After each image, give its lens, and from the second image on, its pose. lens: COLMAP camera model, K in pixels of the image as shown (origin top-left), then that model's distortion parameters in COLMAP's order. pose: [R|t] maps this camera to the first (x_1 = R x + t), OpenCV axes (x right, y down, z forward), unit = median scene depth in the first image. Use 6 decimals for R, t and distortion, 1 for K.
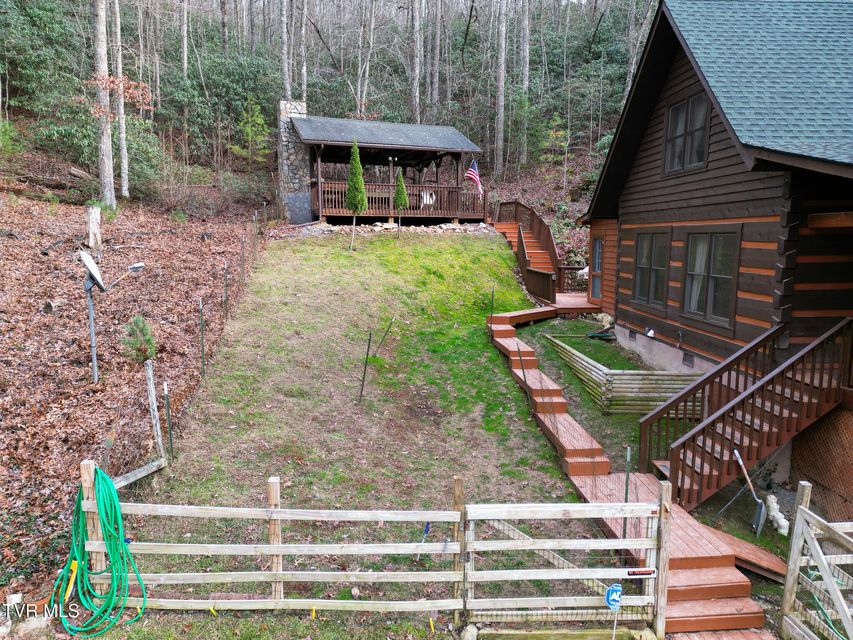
lens RADIAL K [[597.3, 0, 429.8], [0, 597.3, 322.8], [0, 0, 1]] dist [0.072997, -0.062556]
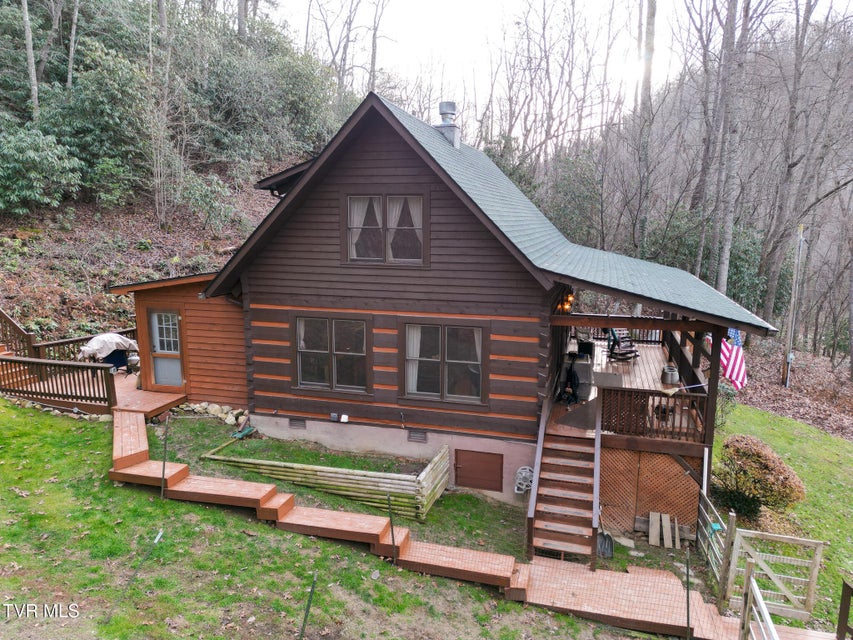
lens RADIAL K [[597.3, 0, 433.0], [0, 597.3, 320.7], [0, 0, 1]] dist [0.072997, -0.062556]
pose [[0.322187, -0.159745, 0.933101, -0.445145], [0.130105, 0.983779, 0.123498, -0.227773], [-0.937693, 0.081612, 0.337744, 0.494158]]
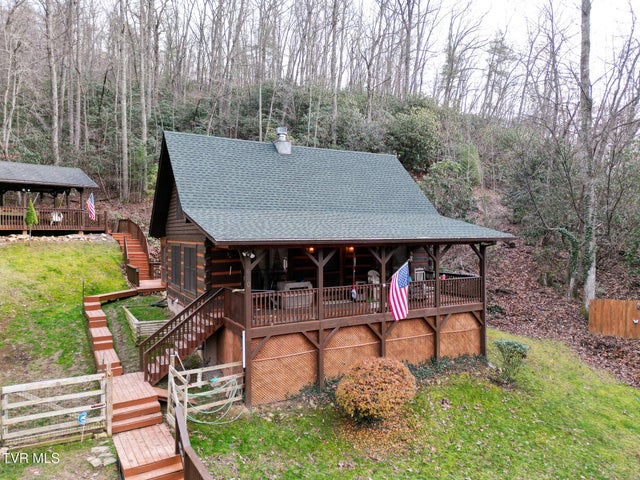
lens RADIAL K [[448.2, 0, 322.8], [0, 448.2, 241.4], [0, 0, 1]] dist [0.072997, -0.062556]
pose [[0.897281, -0.011040, 0.441322, 0.152291], [0.067101, 0.991482, -0.111626, 0.021419], [-0.436331, 0.129773, 0.890379, -0.411461]]
